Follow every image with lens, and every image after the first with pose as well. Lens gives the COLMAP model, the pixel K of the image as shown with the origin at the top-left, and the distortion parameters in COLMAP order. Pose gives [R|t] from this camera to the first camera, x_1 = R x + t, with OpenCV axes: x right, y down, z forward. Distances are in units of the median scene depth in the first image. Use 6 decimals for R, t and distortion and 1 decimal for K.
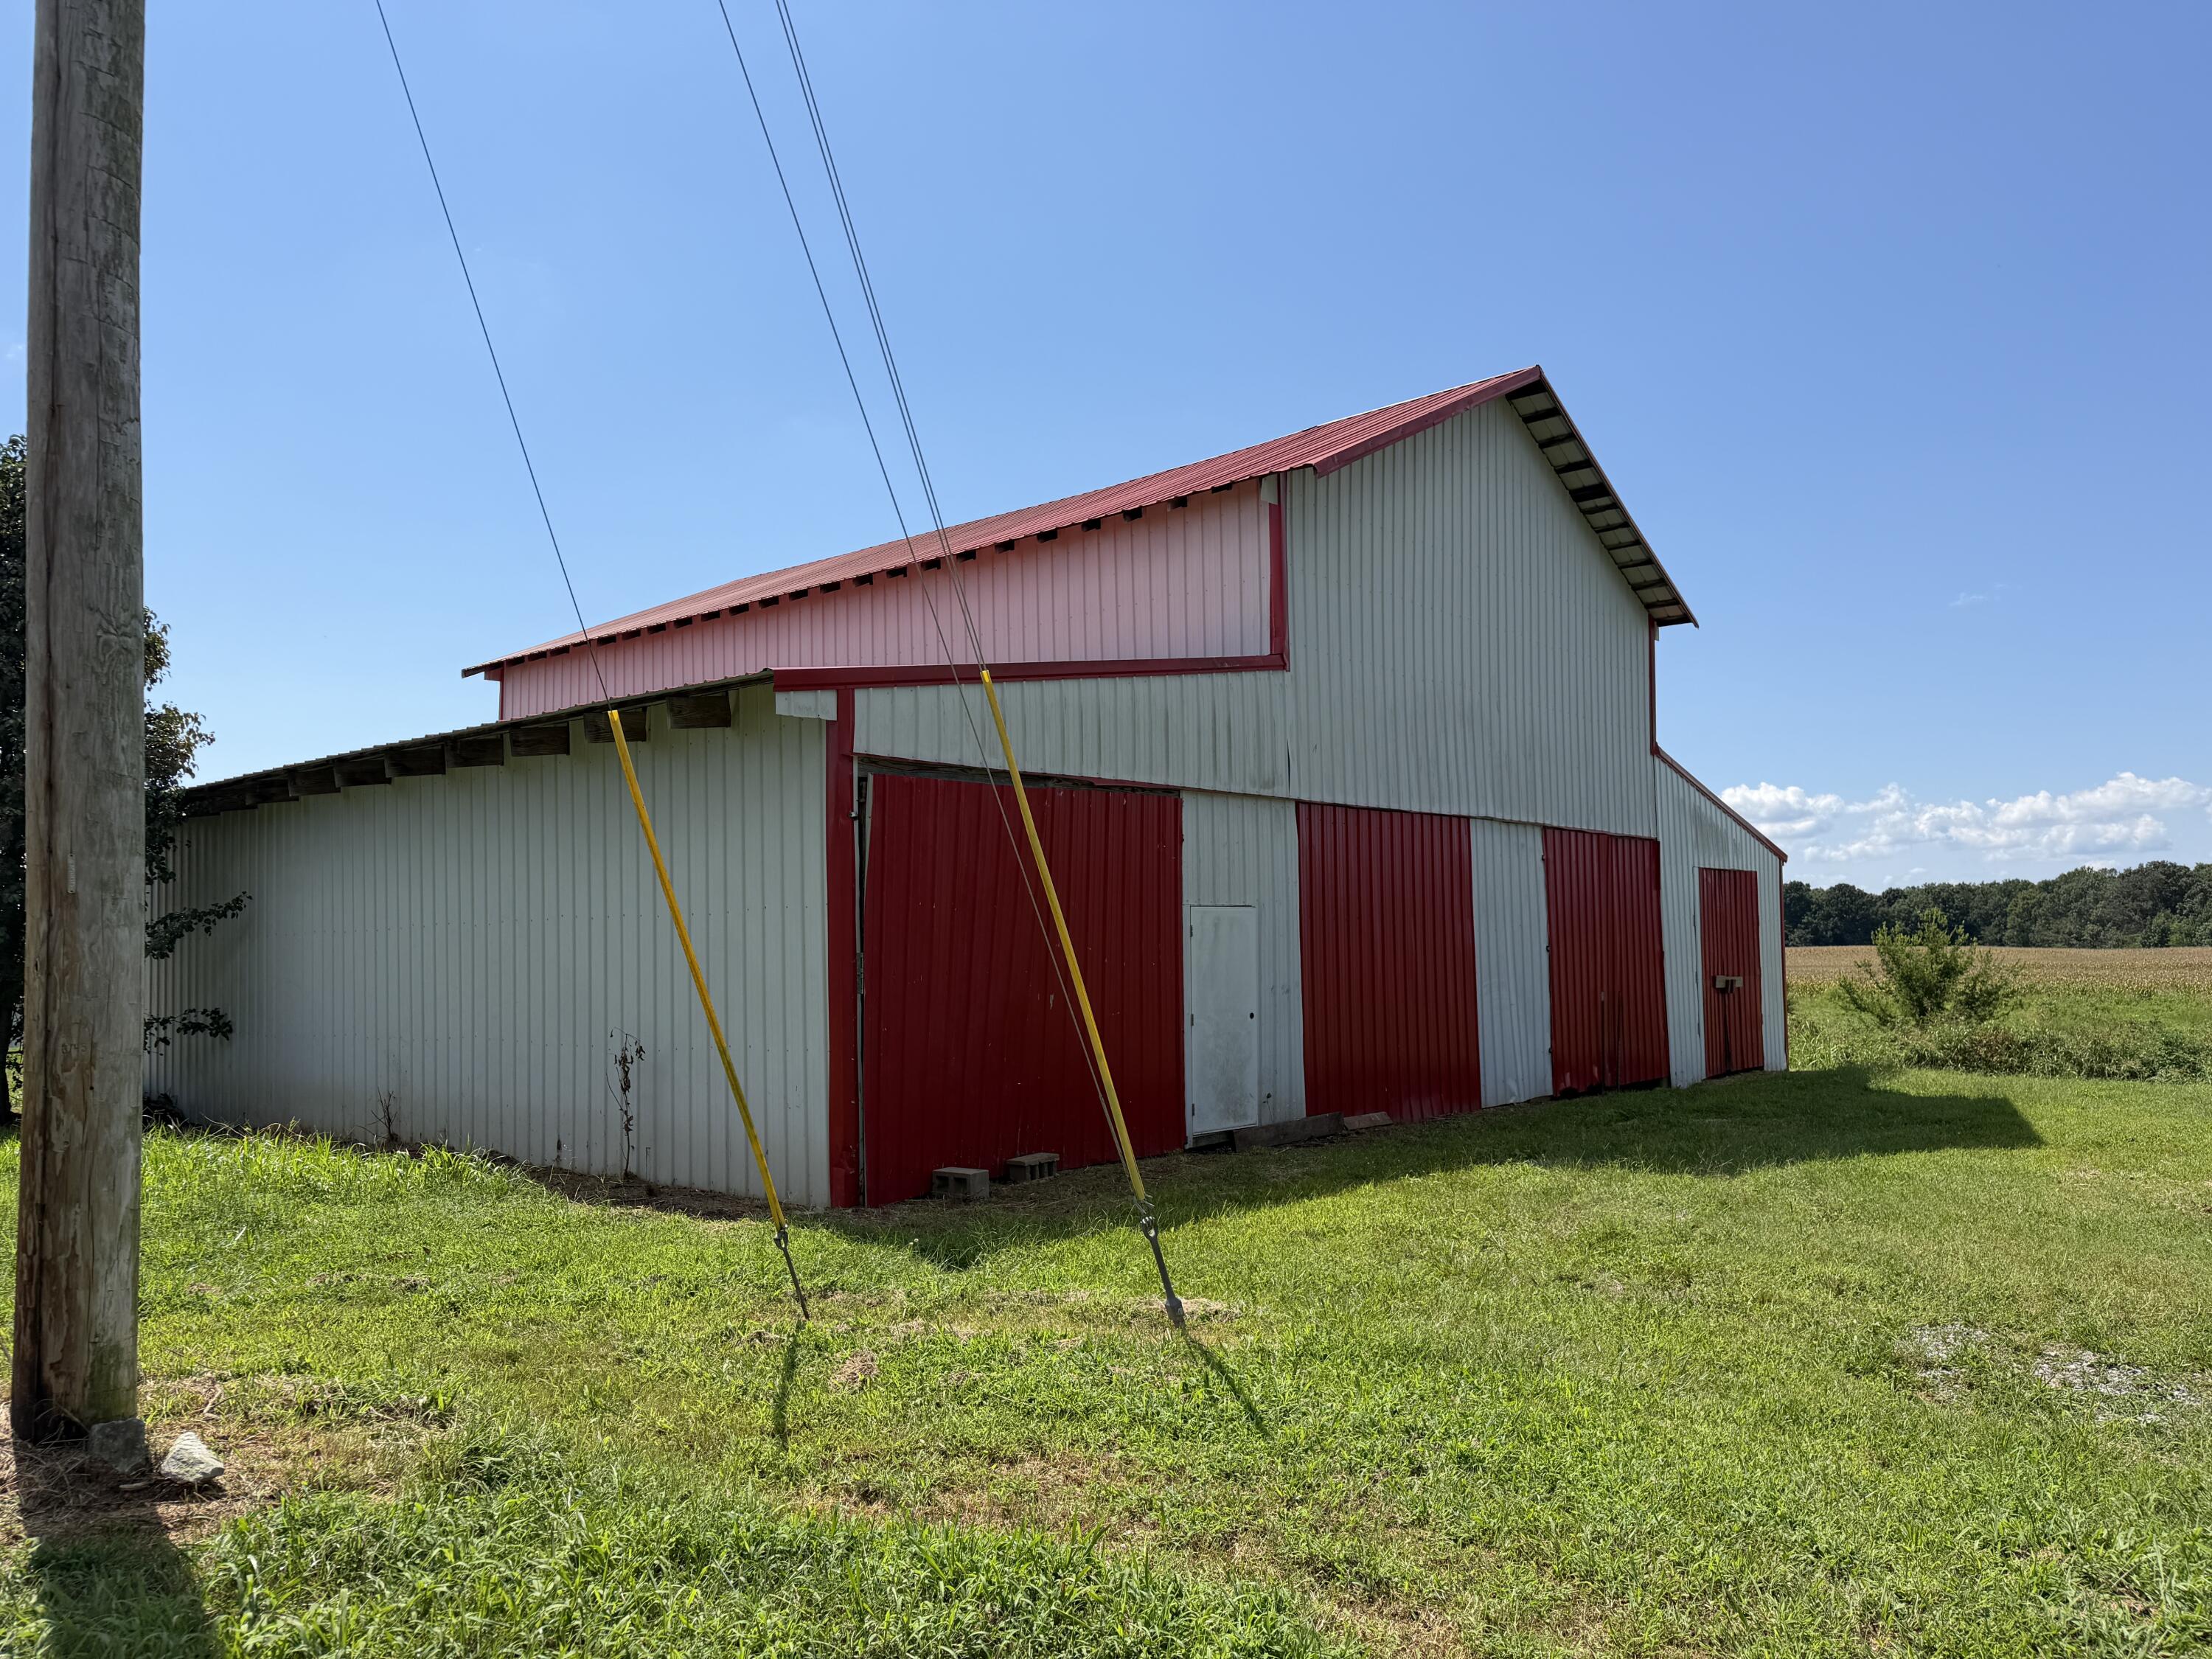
lens RADIAL K [[1521.0, 0, 1121.0], [0, 1521.0, 831.7], [0, 0, 1]] dist [0.104611, -0.150192]
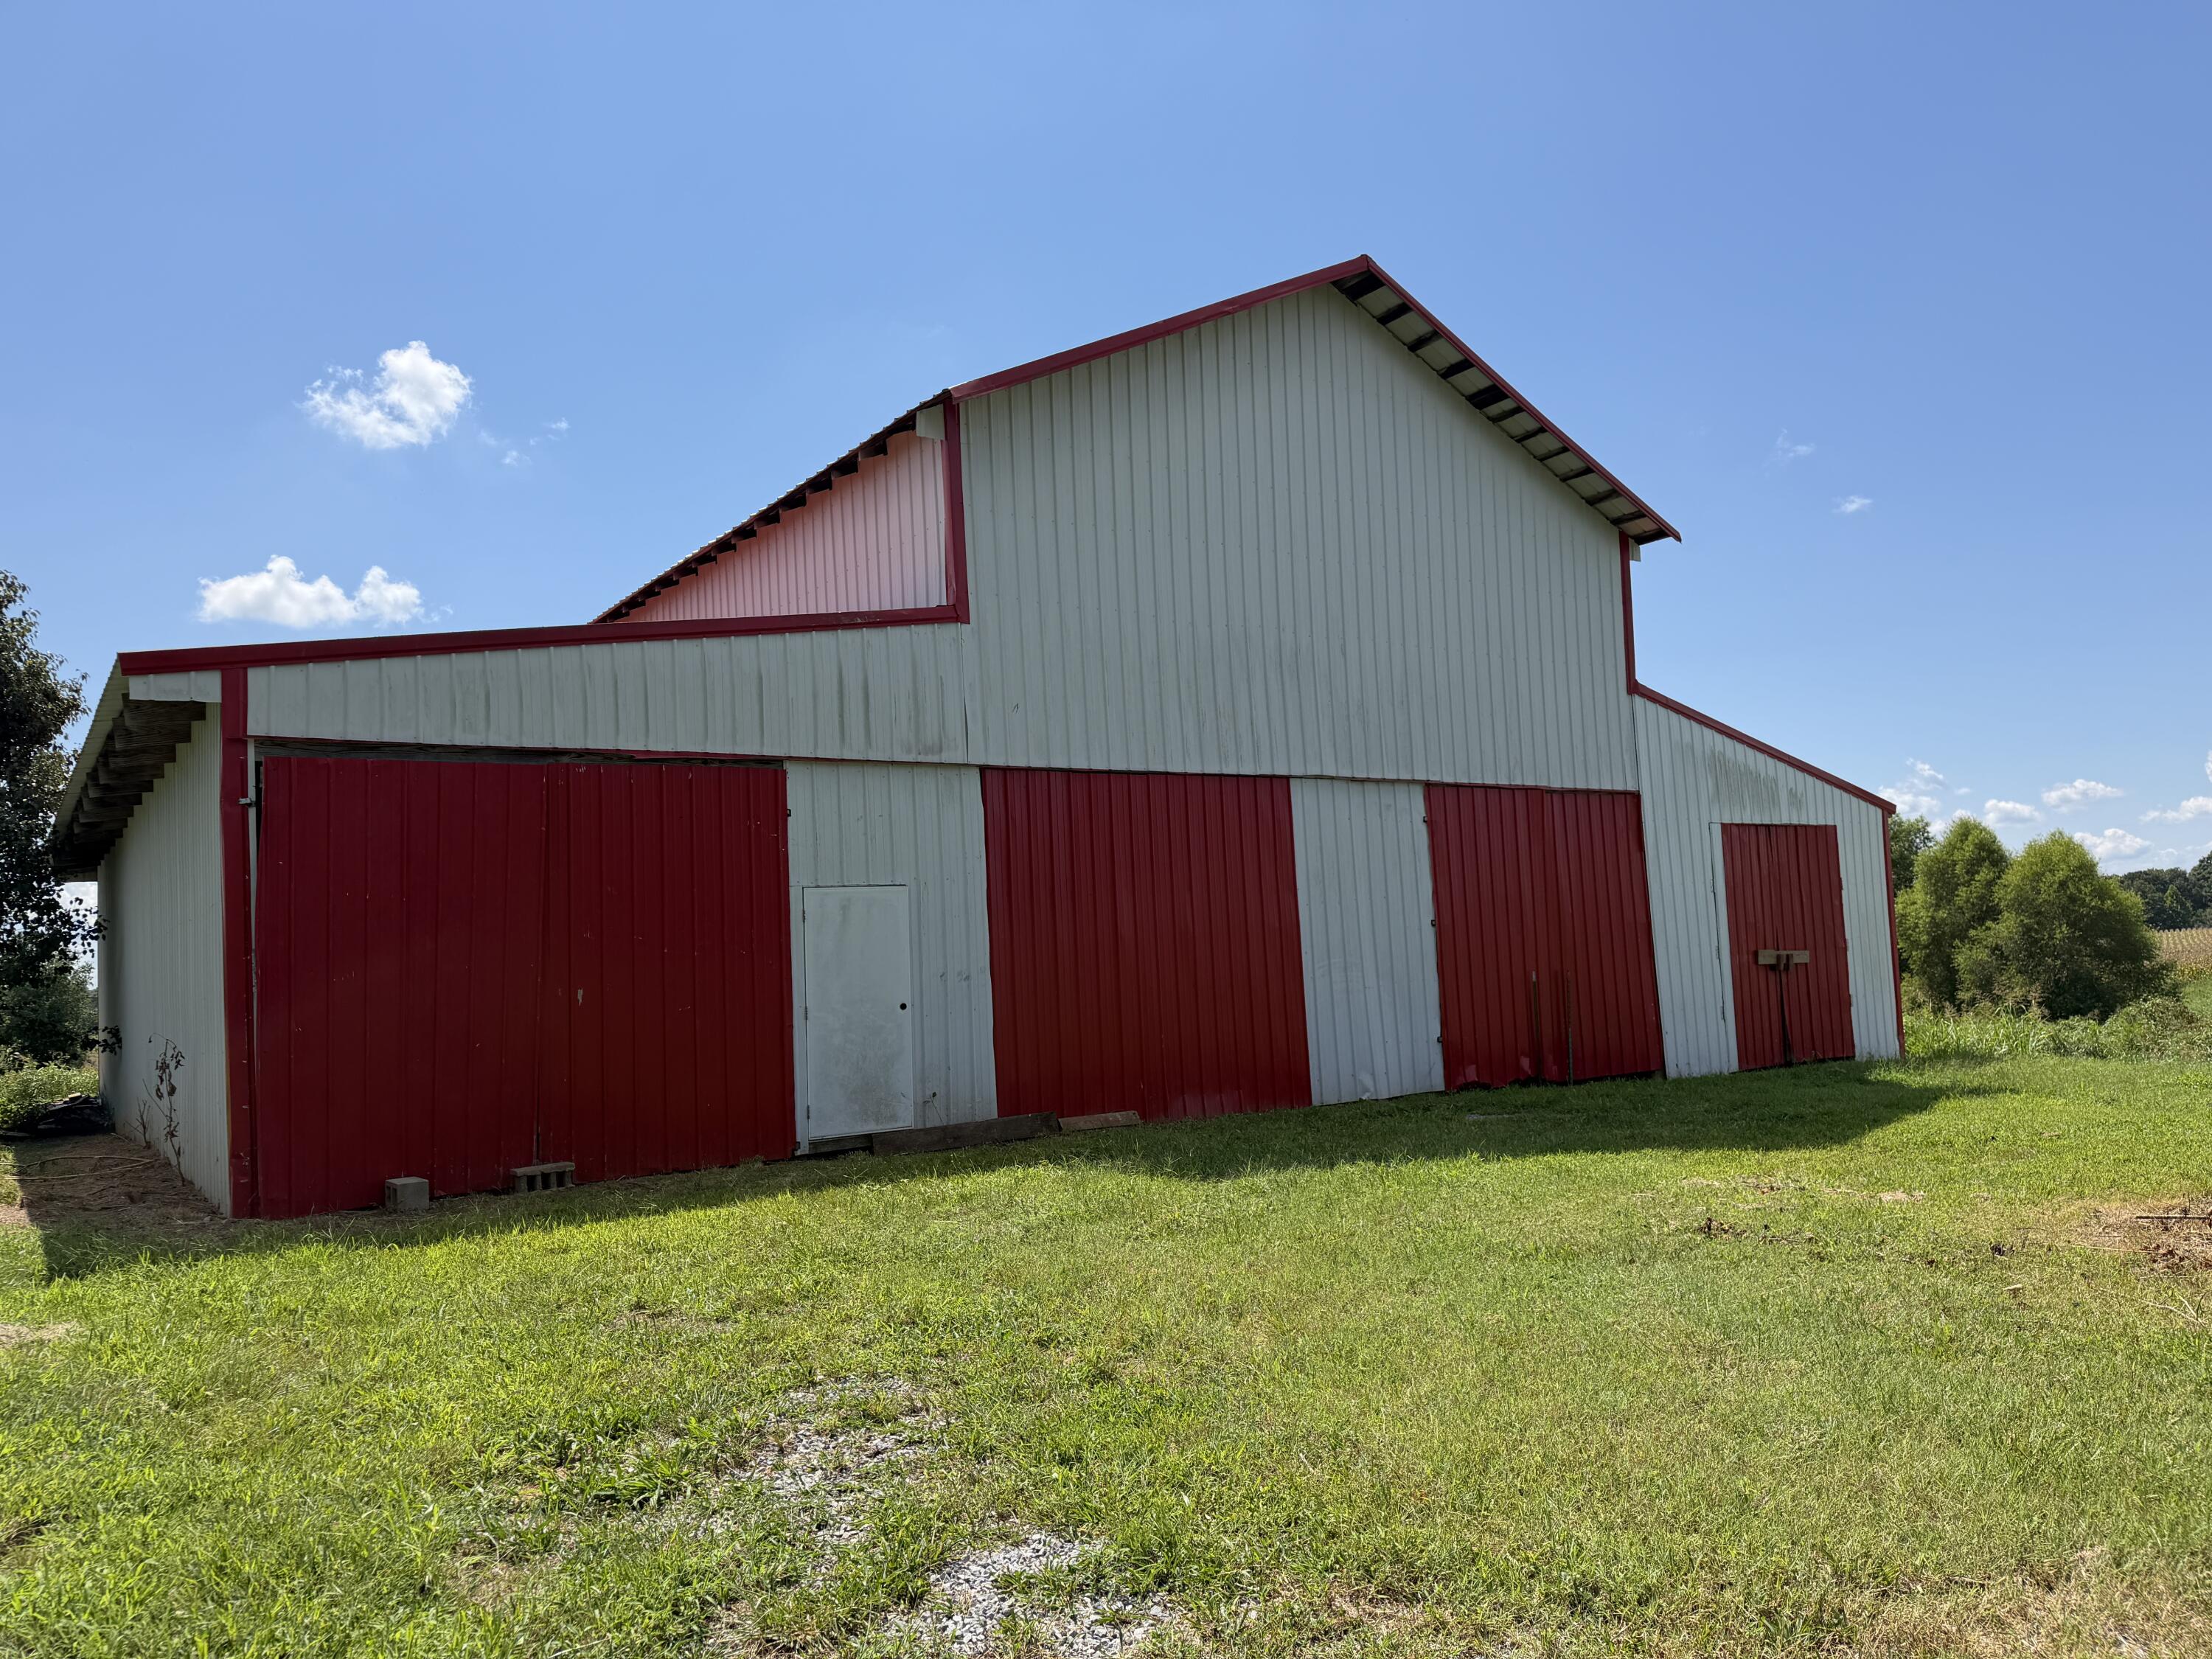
lens RADIAL K [[1521.0, 0, 1121.0], [0, 1521.0, 831.7], [0, 0, 1]] dist [0.104611, -0.150192]
pose [[0.968828, -0.052092, -0.242194, 0.356022], [0.050993, 0.998641, -0.010809, 0.027802], [0.242428, -0.001878, 0.970168, 0.127989]]
